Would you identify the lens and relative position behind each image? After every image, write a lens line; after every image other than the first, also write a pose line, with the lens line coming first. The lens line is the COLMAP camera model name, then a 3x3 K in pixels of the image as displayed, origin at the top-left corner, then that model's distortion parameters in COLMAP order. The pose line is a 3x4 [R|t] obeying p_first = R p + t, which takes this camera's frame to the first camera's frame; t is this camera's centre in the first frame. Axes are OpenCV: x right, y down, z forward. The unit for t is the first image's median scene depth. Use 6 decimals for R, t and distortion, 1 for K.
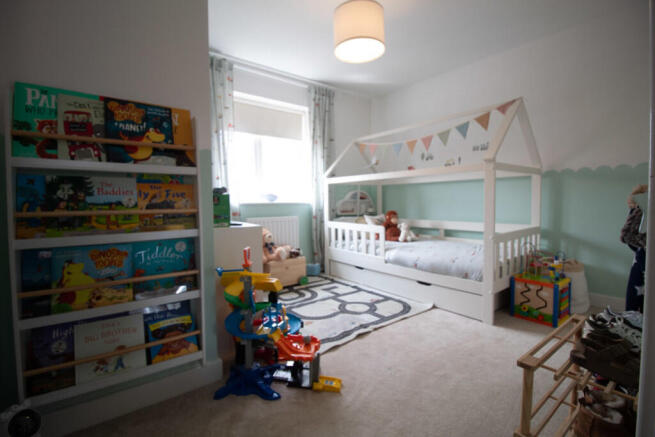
lens RADIAL K [[305.2, 0, 328.9], [0, 305.2, 218.1], [0, 0, 1]] dist [0.000750, -0.000046]
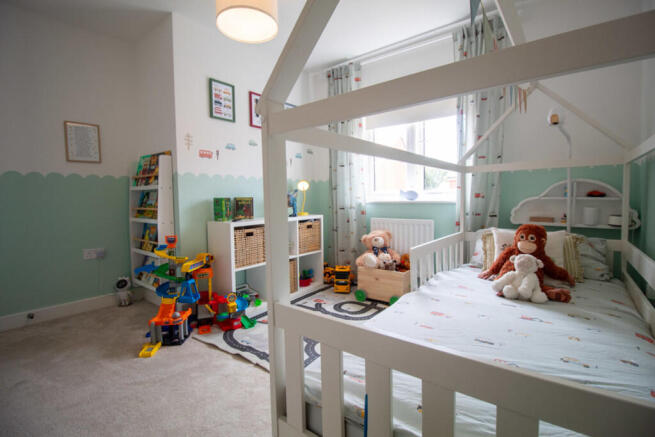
lens RADIAL K [[305.2, 0, 329.1], [0, 305.2, 213.3], [0, 0, 1]] dist [0.000750, -0.000046]
pose [[0.233756, 0.061105, -0.970373, 0.658213], [-0.040979, 0.997756, 0.052957, -0.060840], [0.971431, 0.027386, 0.235735, 0.674602]]
